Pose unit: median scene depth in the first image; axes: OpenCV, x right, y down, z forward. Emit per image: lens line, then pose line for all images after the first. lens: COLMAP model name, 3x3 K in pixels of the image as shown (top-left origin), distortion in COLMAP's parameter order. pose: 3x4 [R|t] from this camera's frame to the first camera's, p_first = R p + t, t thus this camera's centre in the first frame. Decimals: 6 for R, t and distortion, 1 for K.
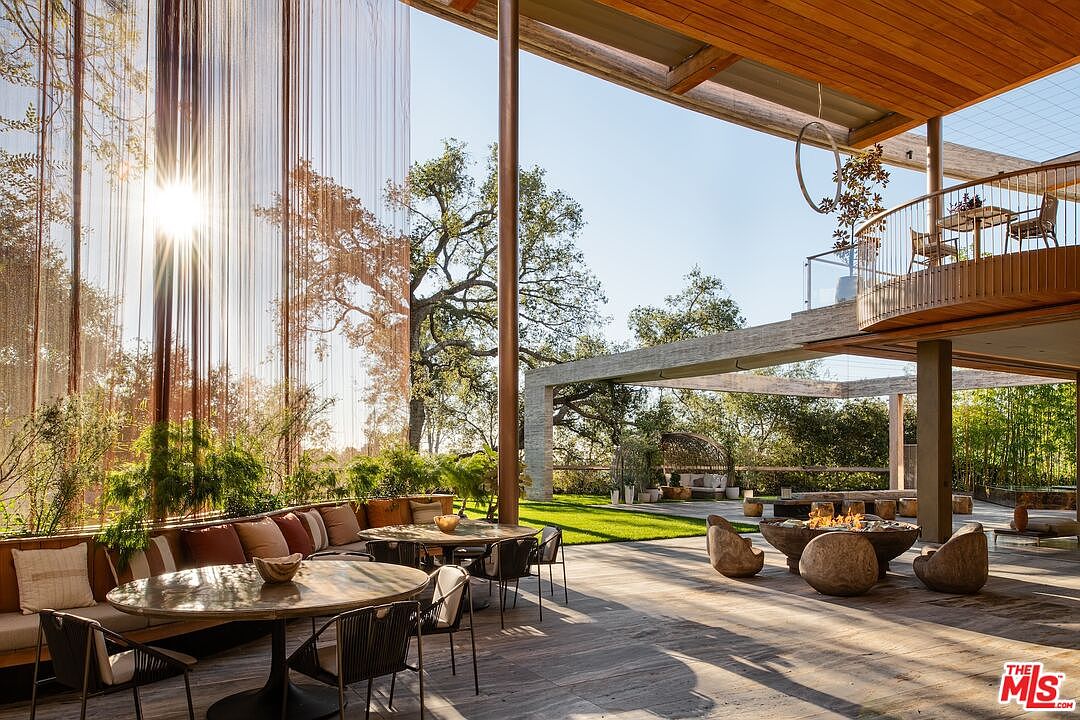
lens RADIAL K [[859.9, 0, 540.0], [0, 859.9, 360.0], [0, 0, 1]] dist [0.001187, 0.000957]
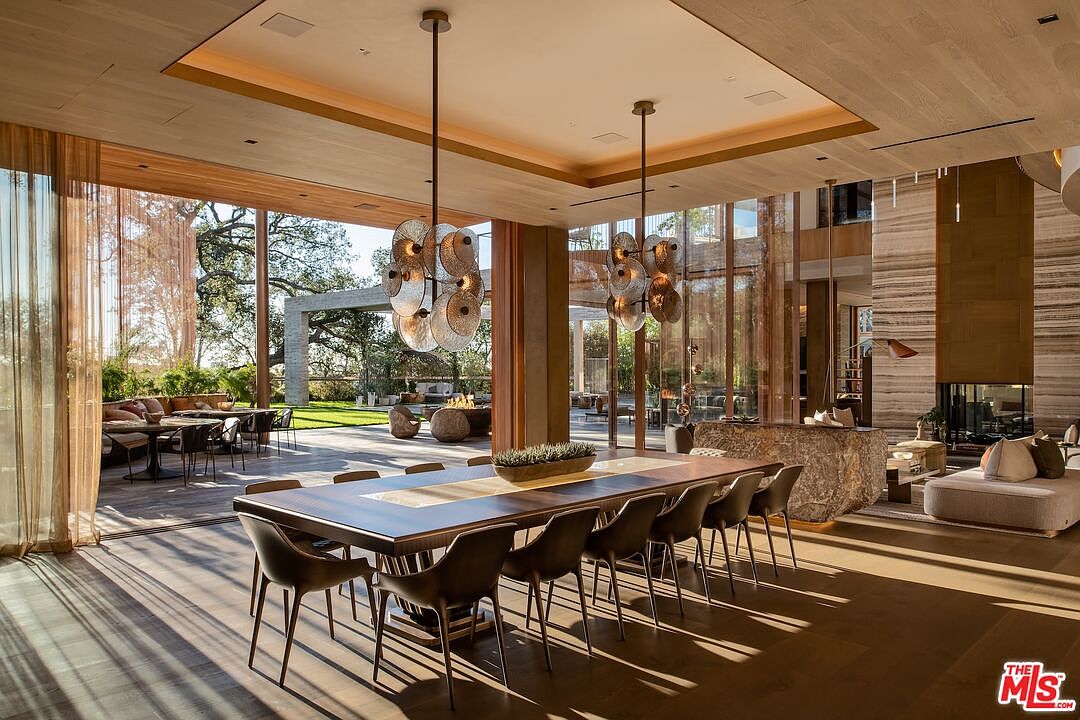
lens RADIAL K [[859.9, 0, 540.0], [0, 859.9, 360.0], [0, 0, 1]] dist [0.001187, 0.000957]
pose [[0.966489, -0.003263, 0.256687, 0.018718], [-0.022762, 0.994891, 0.098351, -0.027869], [-0.255697, -0.100898, 0.961477, -0.251297]]
